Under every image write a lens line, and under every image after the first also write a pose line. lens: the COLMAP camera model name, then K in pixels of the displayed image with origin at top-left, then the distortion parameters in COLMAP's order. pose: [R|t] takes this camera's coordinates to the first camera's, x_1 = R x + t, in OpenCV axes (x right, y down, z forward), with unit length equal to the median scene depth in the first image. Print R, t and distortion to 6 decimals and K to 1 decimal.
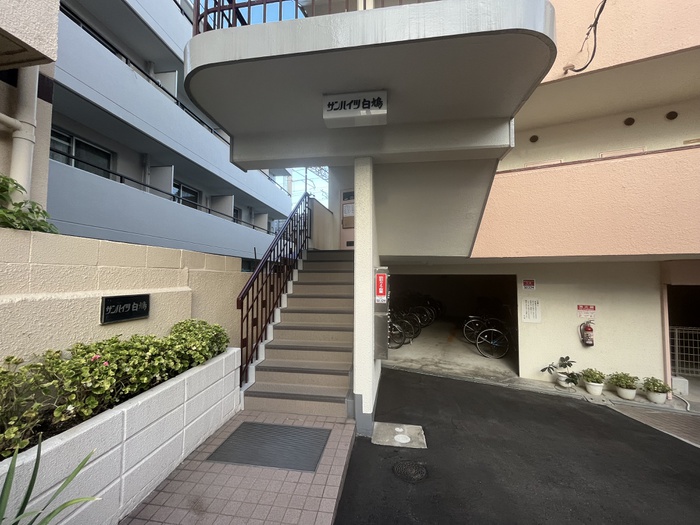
lens RADIAL K [[283.2, 0, 351.4], [0, 283.2, 262.0], [0, 0, 1]] dist [-0.001344, -0.000292]
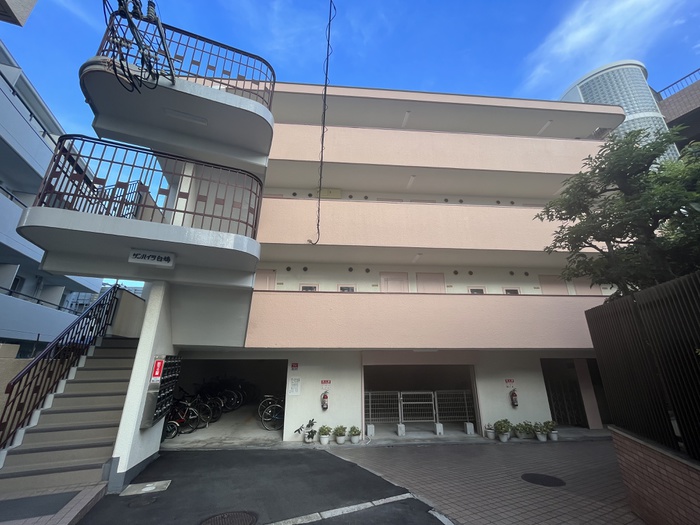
lens RADIAL K [[283.2, 0, 351.4], [0, 283.2, 262.0], [0, 0, 1]] dist [-0.001344, -0.000292]
pose [[0.866465, 0.156021, 0.474231, 0.136136], [-0.017937, 0.959027, -0.282746, -0.034477], [-0.498915, 0.236483, 0.833762, -0.565182]]
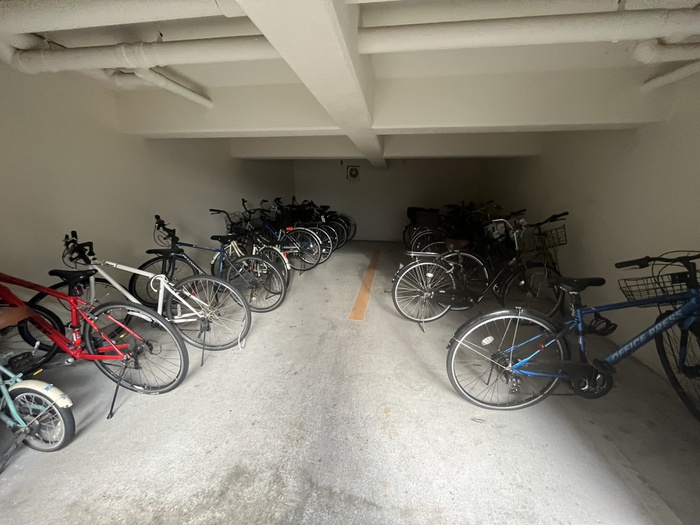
lens RADIAL K [[283.2, 0, 351.4], [0, 283.2, 262.0], [0, 0, 1]] dist [-0.001344, -0.000292]
pose [[0.957870, -0.064089, 0.279960, 0.429615], [-0.017482, 0.959967, 0.279569, 0.184021], [-0.286669, -0.272685, 0.918403, 1.222477]]
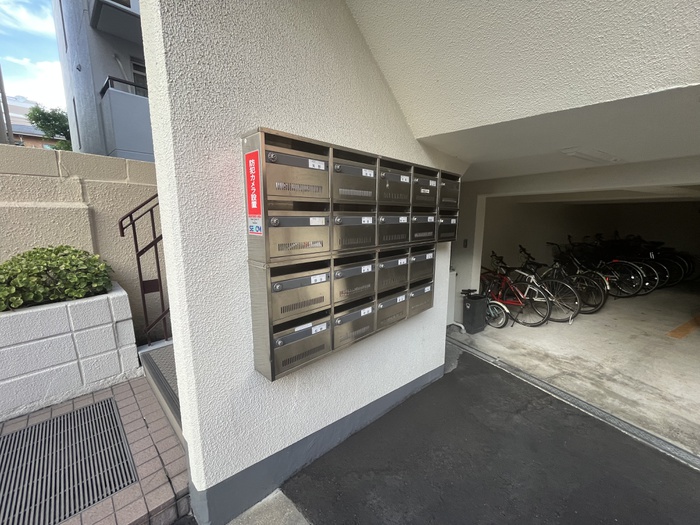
lens RADIAL K [[283.2, 0, 351.4], [0, 283.2, 262.0], [0, 0, 1]] dist [-0.001344, -0.000292]
pose [[0.808270, 0.093553, -0.581333, 0.304032], [0.028254, 0.979998, 0.196993, 0.078937], [0.588134, -0.175649, 0.789459, 0.560239]]
